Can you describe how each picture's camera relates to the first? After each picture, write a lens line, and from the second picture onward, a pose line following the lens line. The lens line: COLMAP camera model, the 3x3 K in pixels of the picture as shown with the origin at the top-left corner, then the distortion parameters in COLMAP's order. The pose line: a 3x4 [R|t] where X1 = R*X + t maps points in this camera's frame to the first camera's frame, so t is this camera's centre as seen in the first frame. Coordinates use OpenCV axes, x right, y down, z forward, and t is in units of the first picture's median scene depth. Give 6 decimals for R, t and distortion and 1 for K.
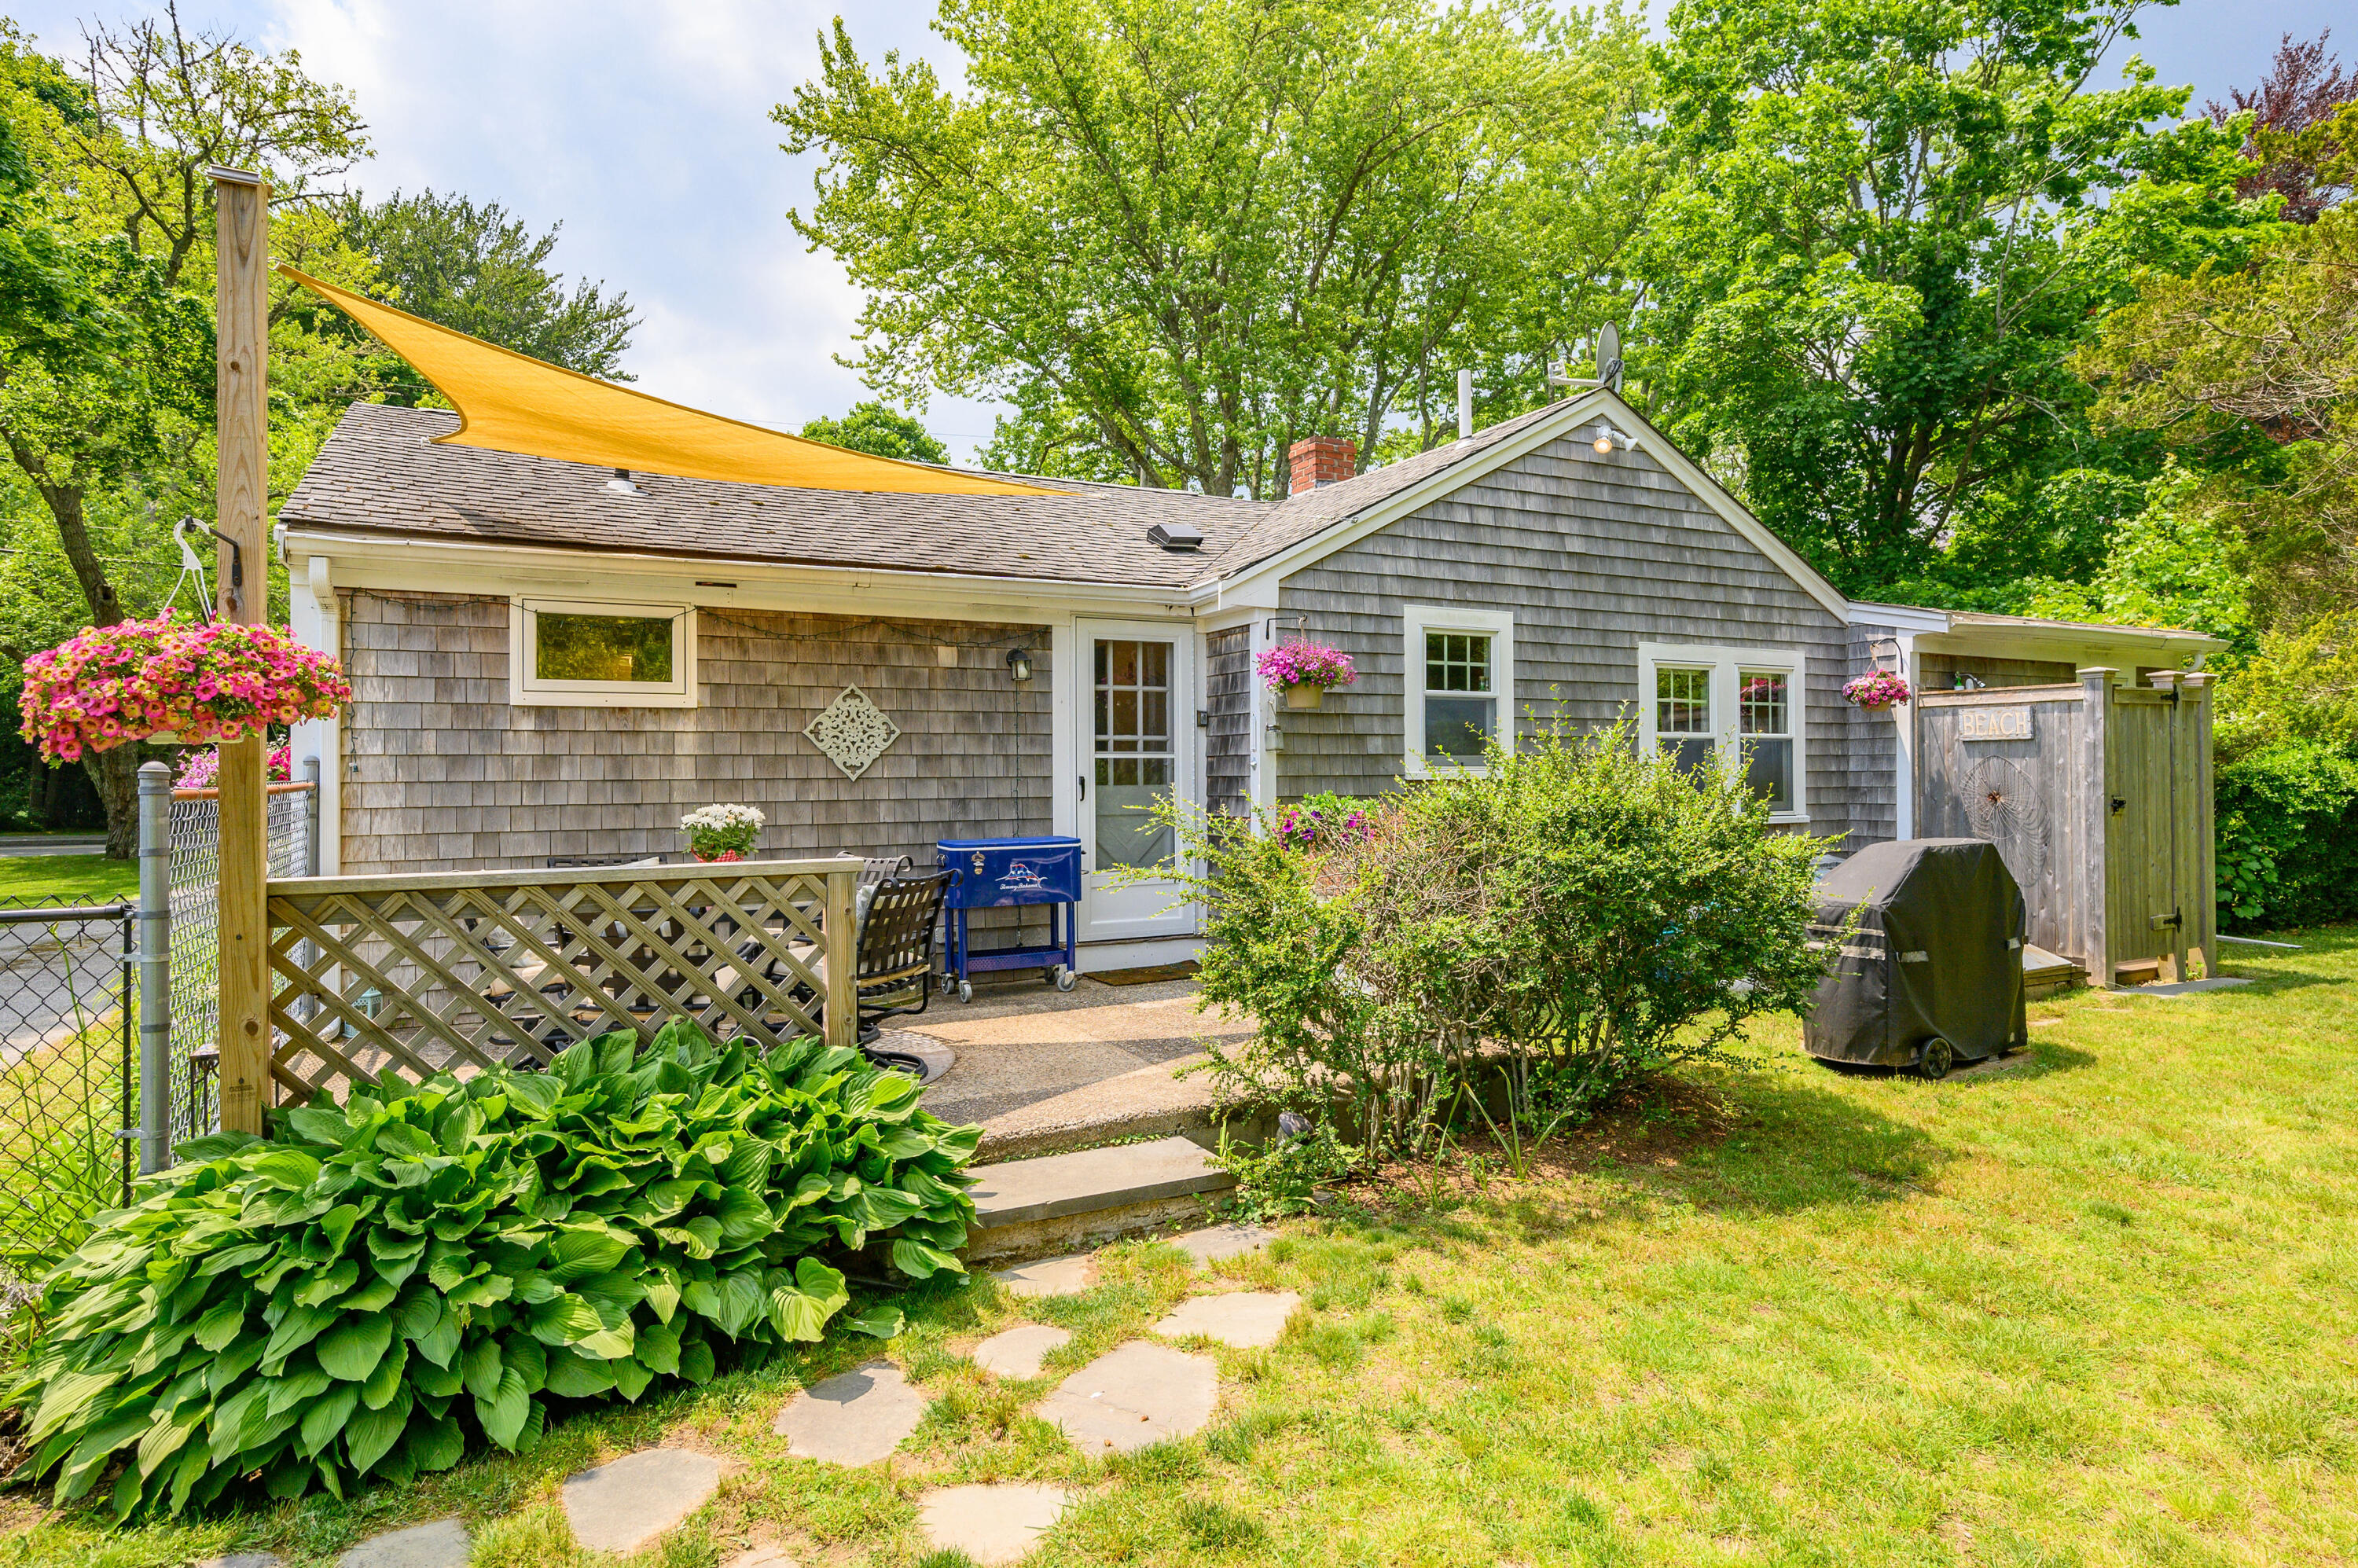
lens RADIAL K [[1256.0, 0, 1162.3], [0, 1256.0, 765.6], [0, 0, 1]] dist [-0.000936, -0.000869]
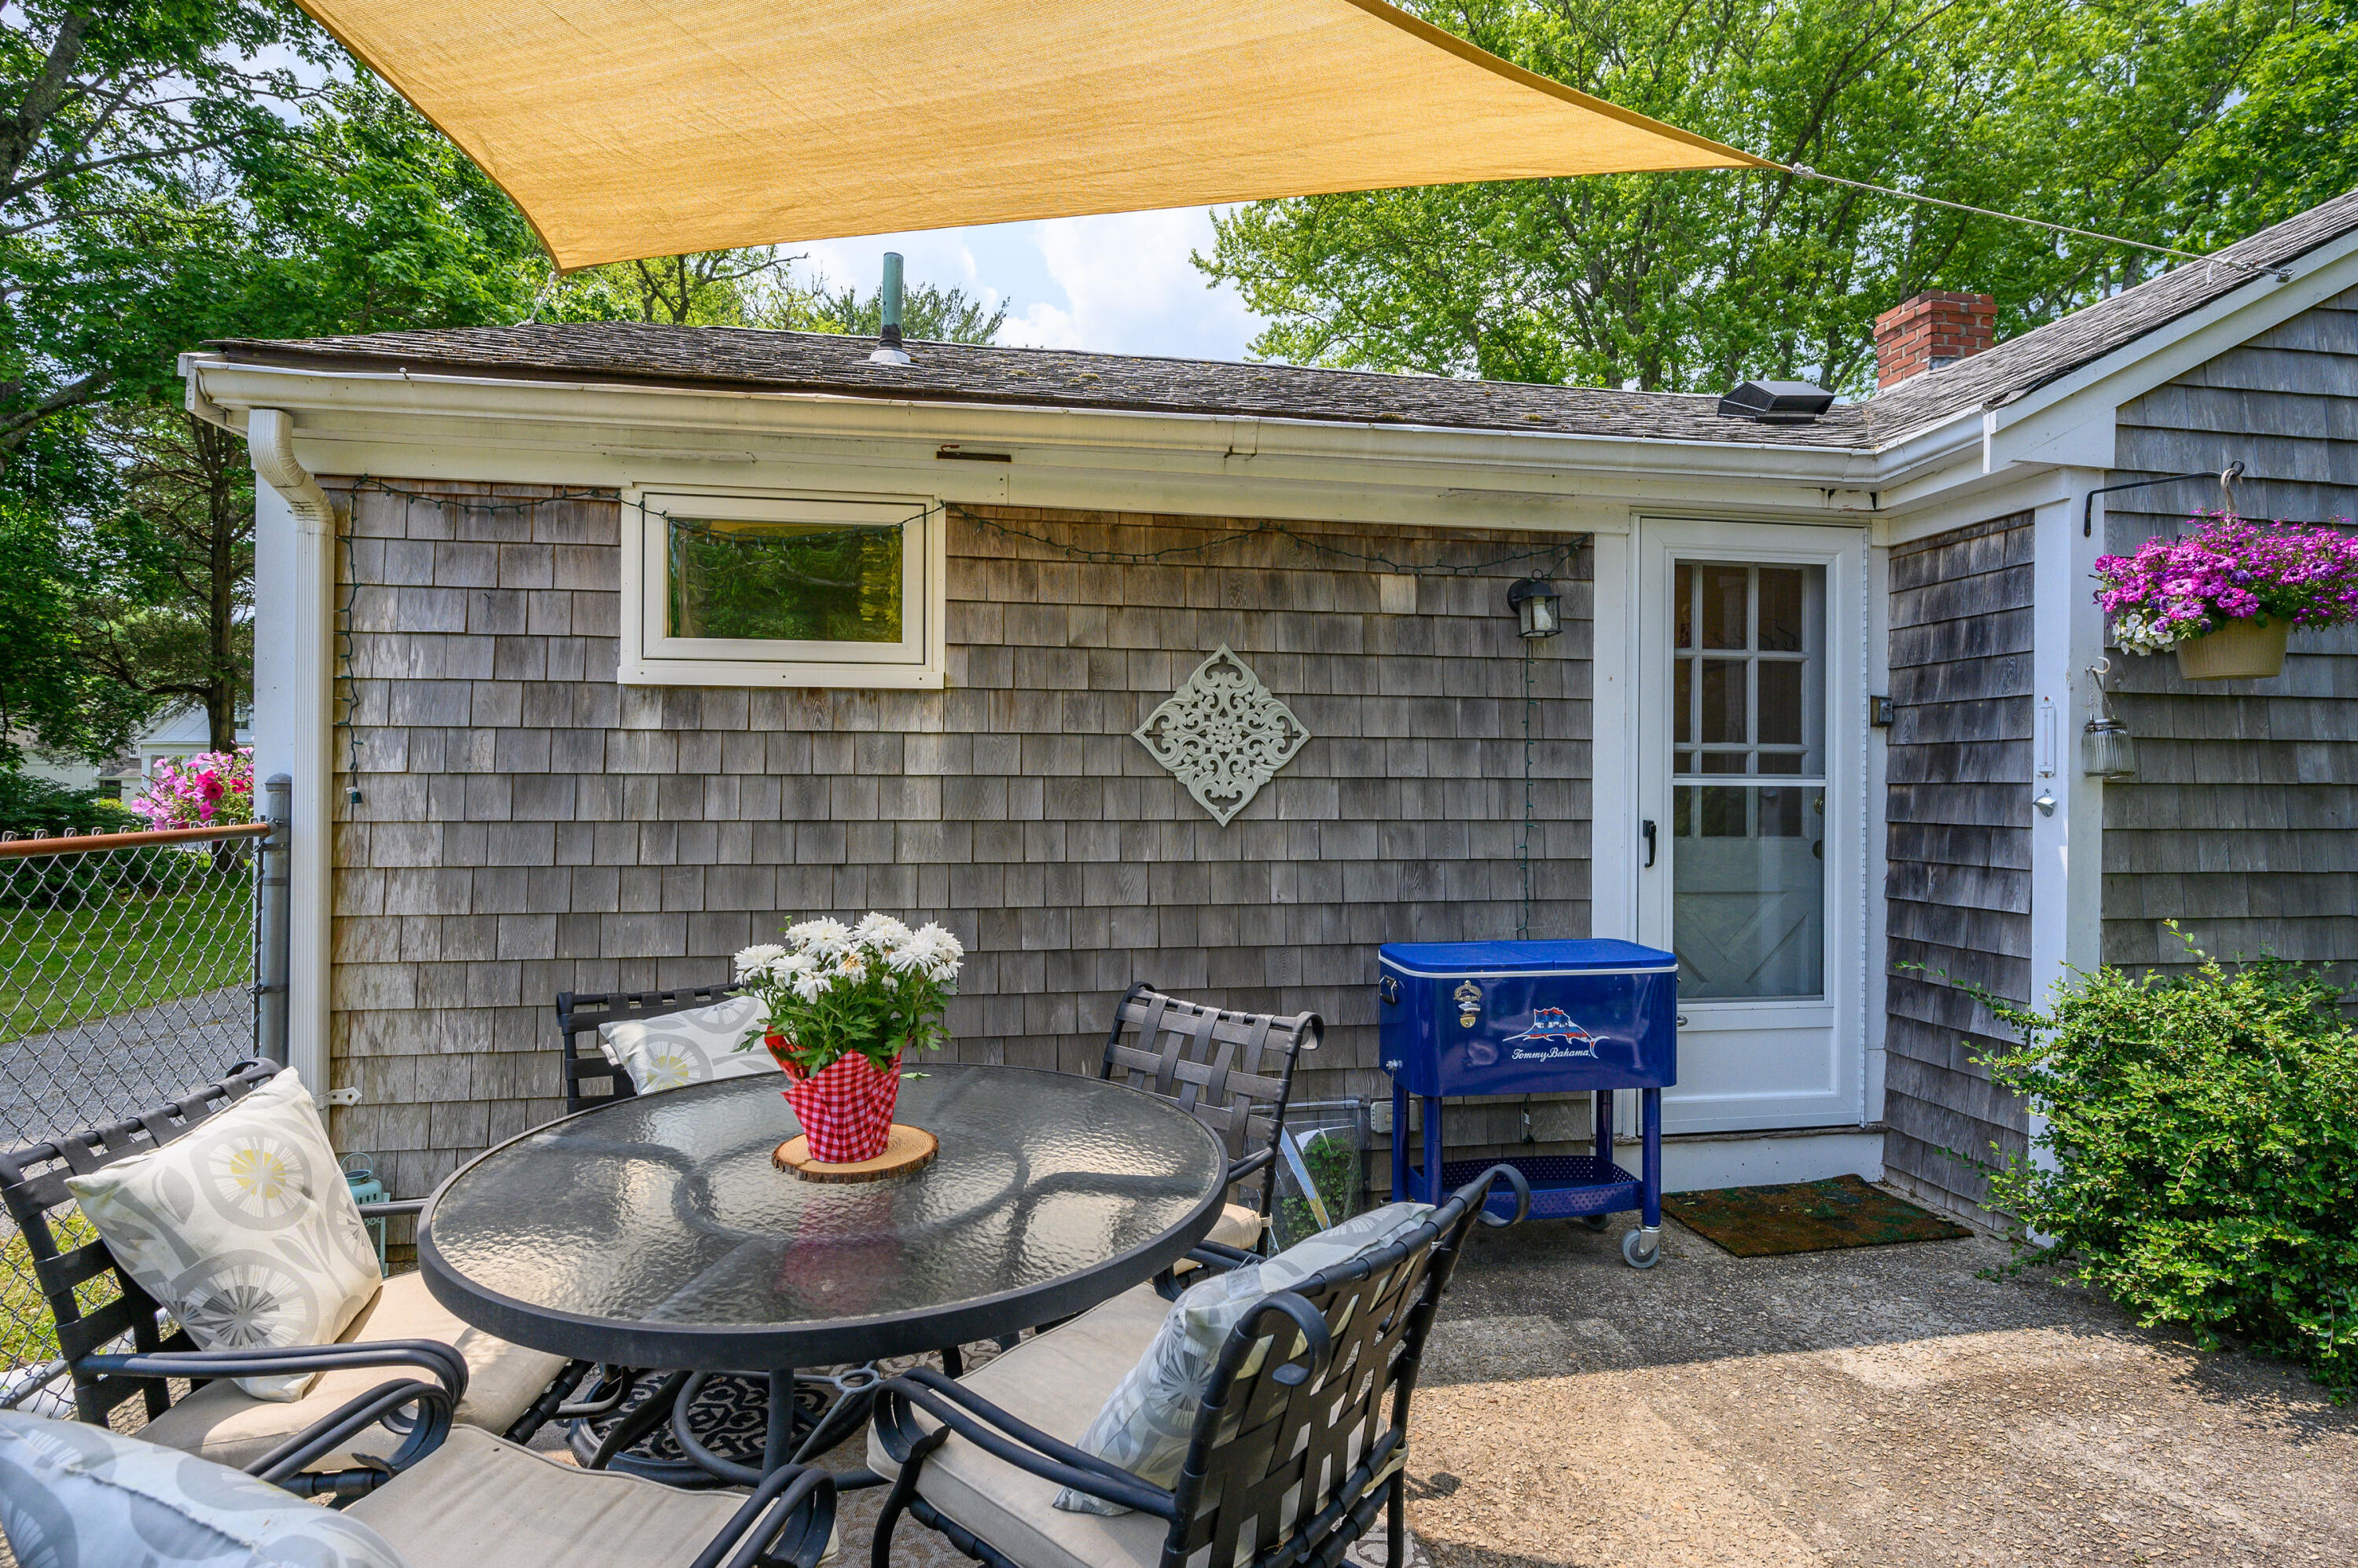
lens RADIAL K [[1179.4, 0, 1196.5], [0, 1179.4, 790.7], [0, 0, 1]] dist [-0.003813, 0.000647]
pose [[0.958074, 0.011594, -0.286287, -0.103252], [-0.008938, 0.999904, 0.010585, -0.007396], [0.286382, -0.007583, 0.958085, 0.470462]]
